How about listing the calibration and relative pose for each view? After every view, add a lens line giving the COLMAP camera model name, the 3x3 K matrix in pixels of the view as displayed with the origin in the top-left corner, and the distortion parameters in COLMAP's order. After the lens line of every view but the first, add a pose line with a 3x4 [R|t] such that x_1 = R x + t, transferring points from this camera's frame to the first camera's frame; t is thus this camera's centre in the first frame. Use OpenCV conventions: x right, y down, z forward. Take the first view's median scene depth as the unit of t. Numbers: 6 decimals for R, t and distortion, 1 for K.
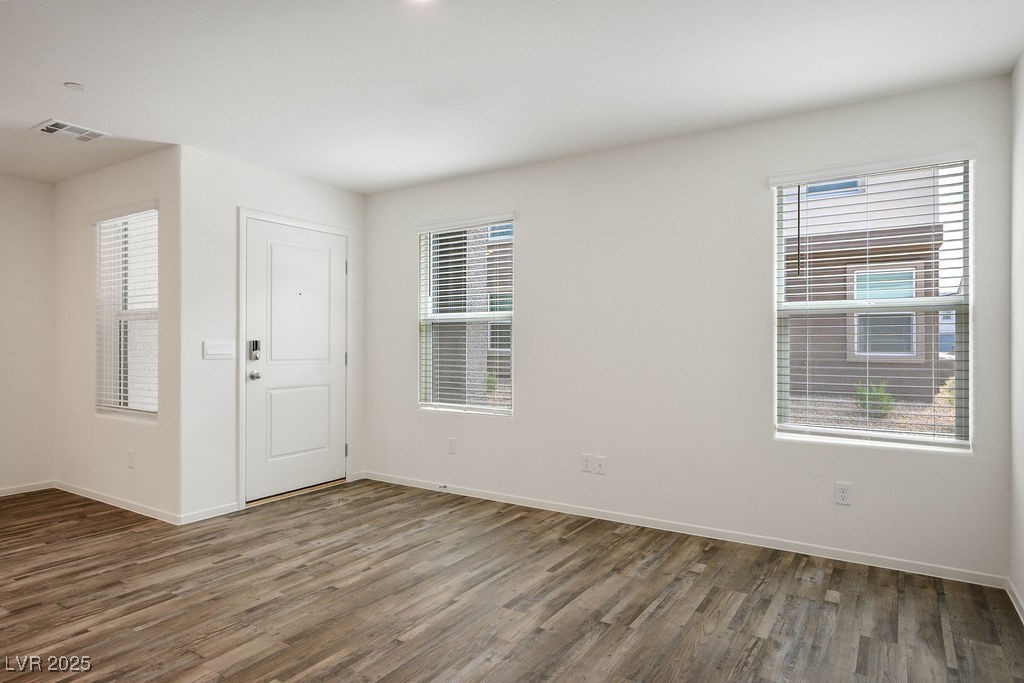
lens RADIAL K [[592.0, 0, 512.0], [0, 592.0, 341.5], [0, 0, 1]] dist [0.003869, 0.000853]
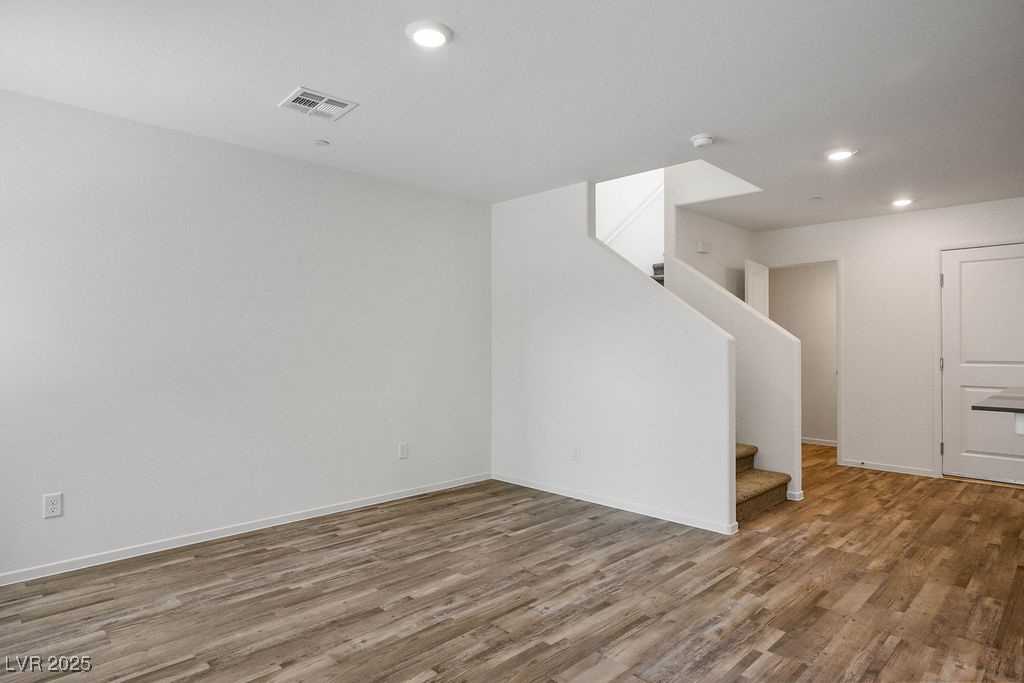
lens RADIAL K [[580.9, 0, 510.9], [0, 580.9, 341.0], [0, 0, 1]] dist [0.005974, 0.000811]
pose [[-0.975565, 0.000135, 0.219712, -0.349413], [-0.002333, 0.999937, -0.010975, 0.000073], [-0.219700, -0.011219, -0.975503, 1.294551]]
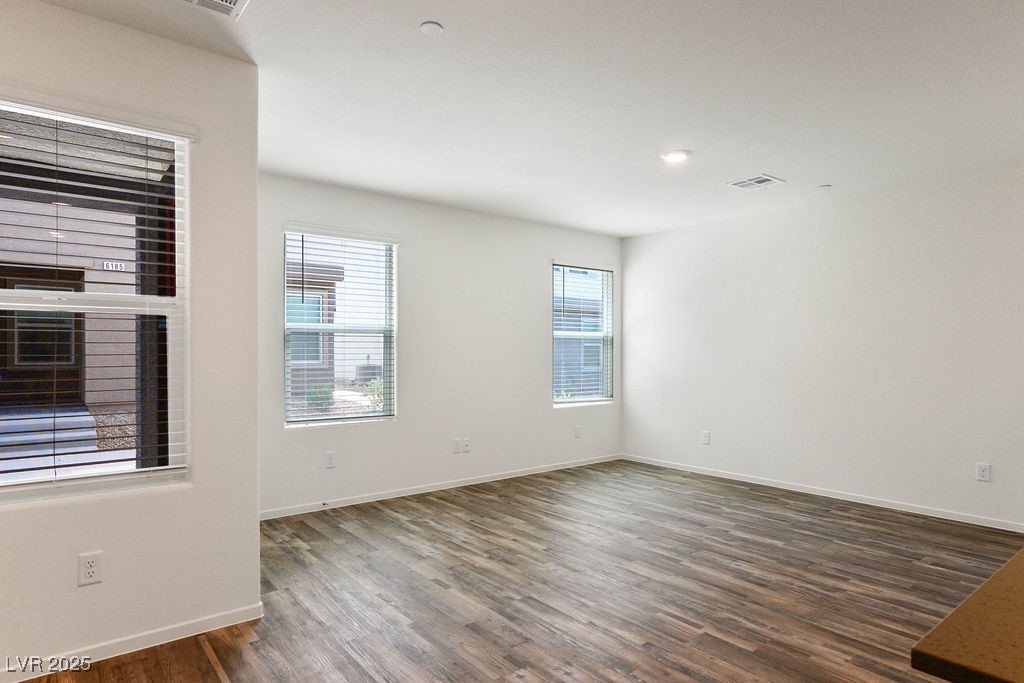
lens RADIAL K [[580.9, 0, 510.9], [0, 580.9, 341.0], [0, 0, 1]] dist [0.005974, 0.000811]
pose [[0.319437, 0.021528, 0.947363, -1.268710], [-0.005143, 0.999767, -0.020985, -0.001162], [-0.947594, 0.001832, 0.319473, 0.569162]]
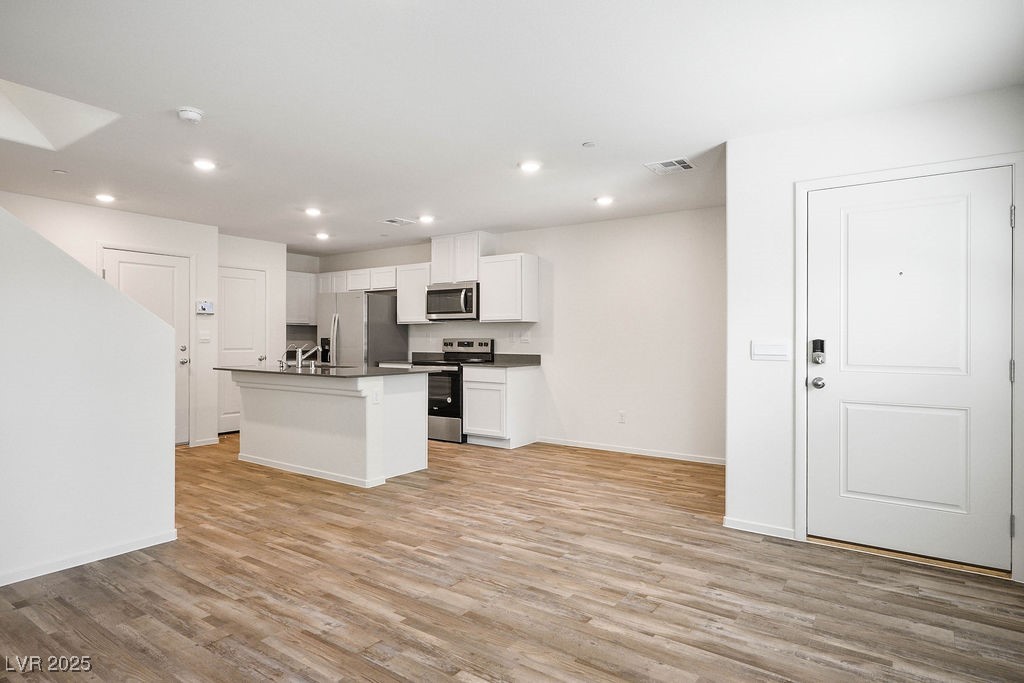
lens RADIAL K [[580.9, 0, 510.9], [0, 580.9, 341.0], [0, 0, 1]] dist [0.005974, 0.000811]
pose [[-0.048424, 0.002732, -0.998823, 0.480473], [-0.001079, 0.999996, 0.002788, -0.002389], [0.998826, 0.001213, -0.048421, 0.780483]]
